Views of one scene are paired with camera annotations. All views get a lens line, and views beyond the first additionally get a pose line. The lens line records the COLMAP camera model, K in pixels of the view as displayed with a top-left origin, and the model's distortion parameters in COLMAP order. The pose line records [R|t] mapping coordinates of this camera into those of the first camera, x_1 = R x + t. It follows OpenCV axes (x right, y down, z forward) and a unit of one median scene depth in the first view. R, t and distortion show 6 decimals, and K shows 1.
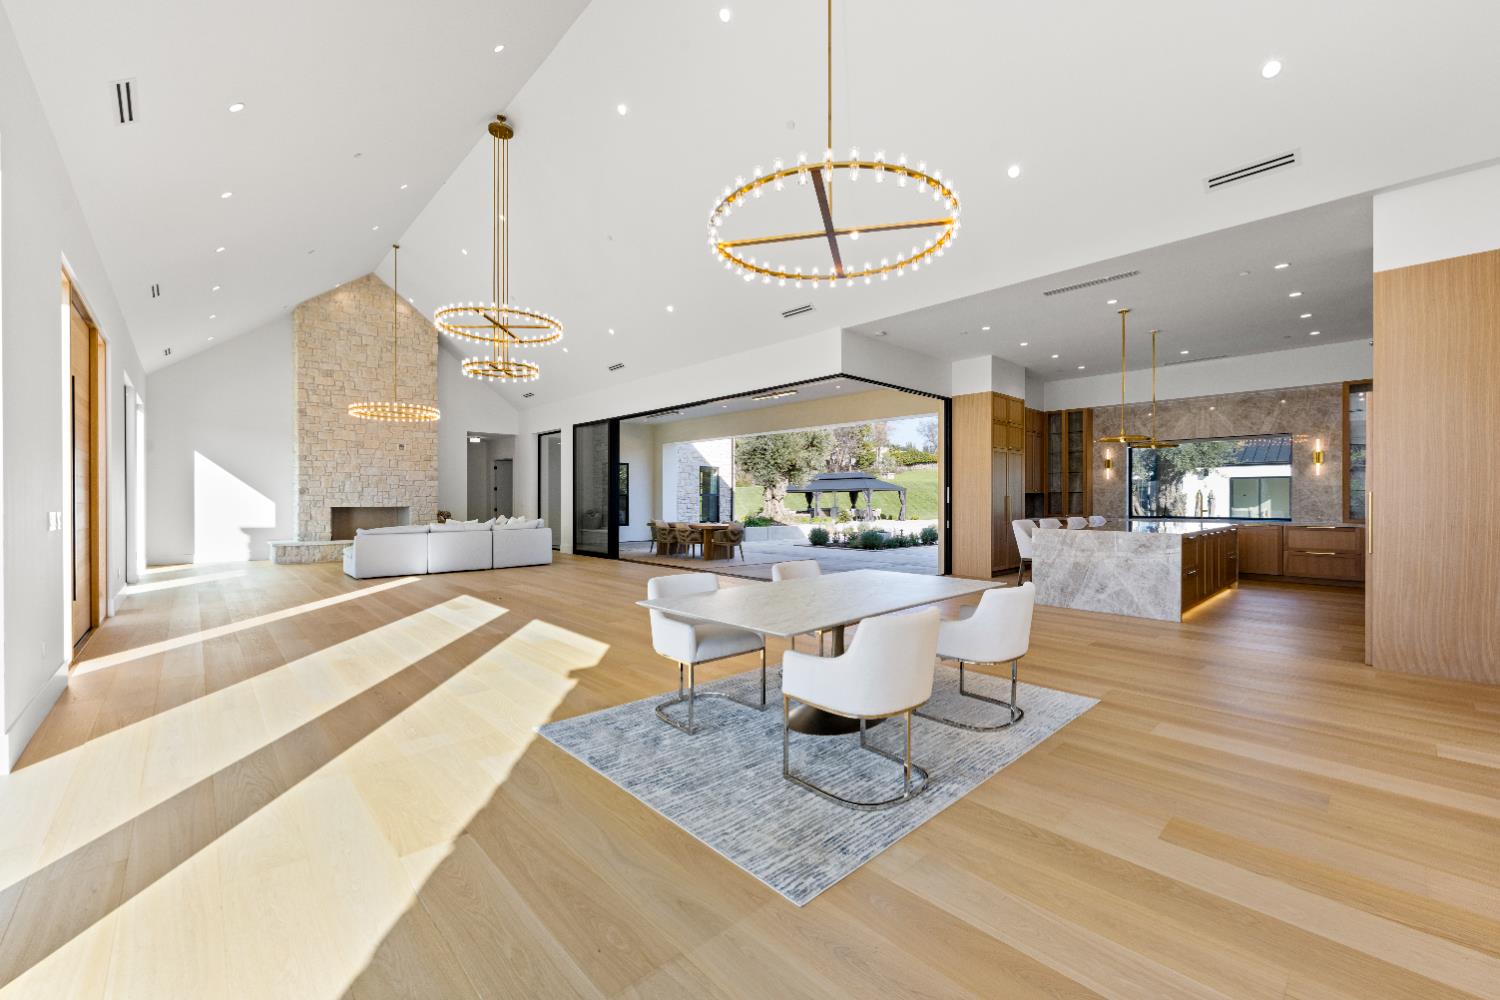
lens RADIAL K [[601.0, 0, 750.0], [0, 601.0, 500.0], [0, 0, 1]] dist [0.000010, -0.000002]
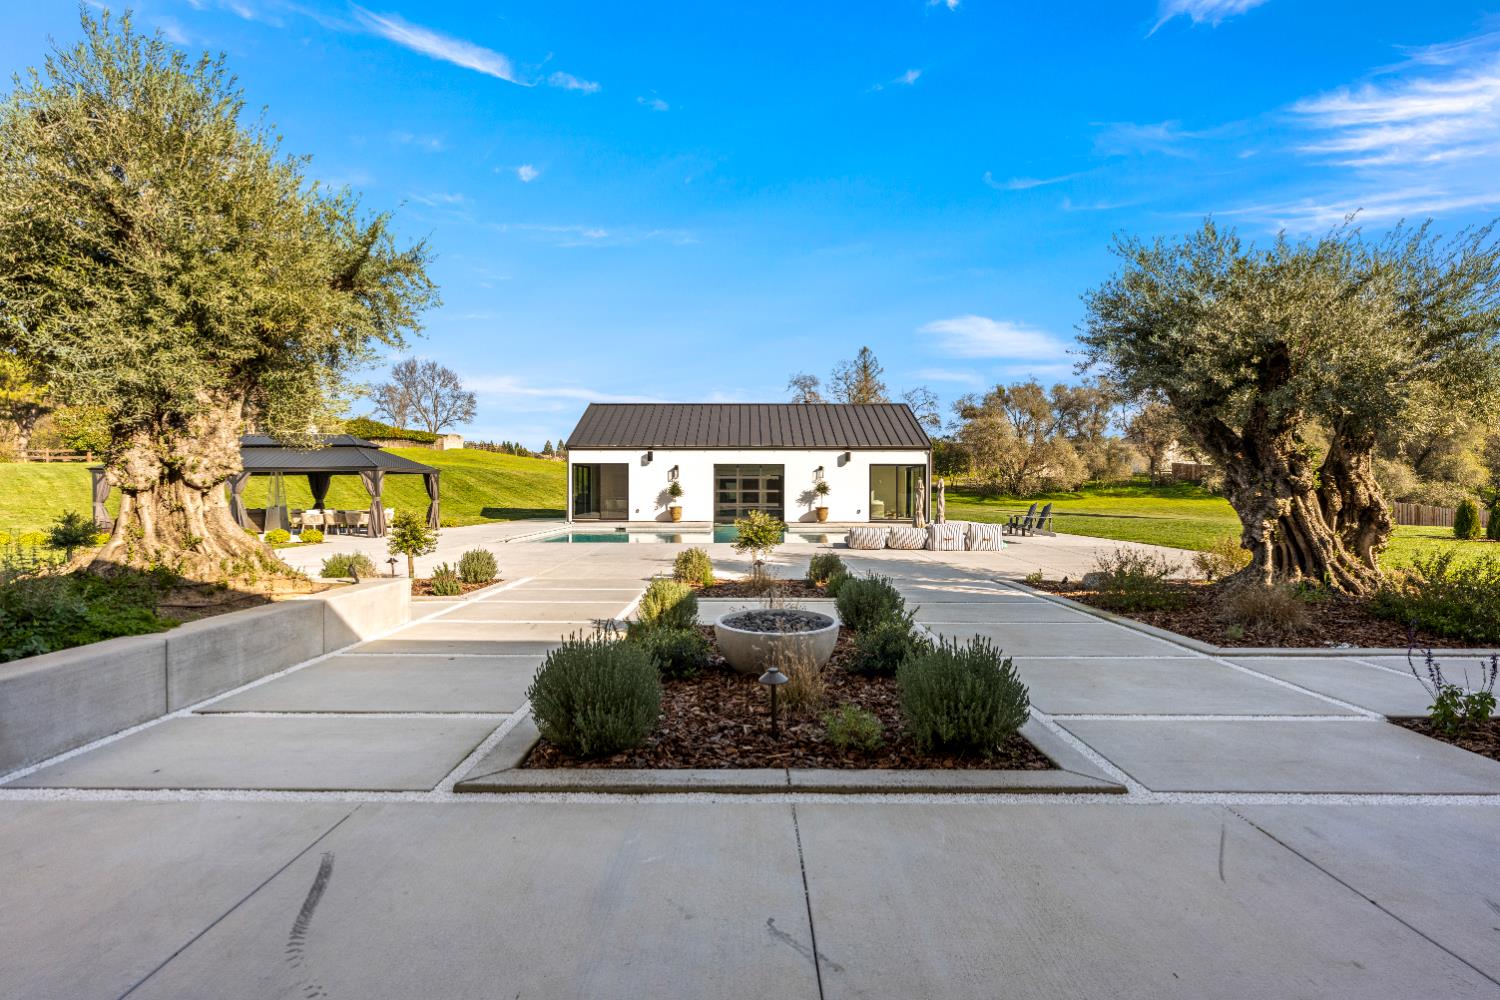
lens RADIAL K [[685.9, 0, 750.0], [0, 685.9, 500.0], [0, 0, 1]] dist [0.000448, 0.000078]
pose [[0.681458, -0.007098, 0.731823, -0.000860], [-0.000407, 0.999949, 0.010077, 0.002210], [-0.731857, -0.007164, 0.681420, 0.669141]]
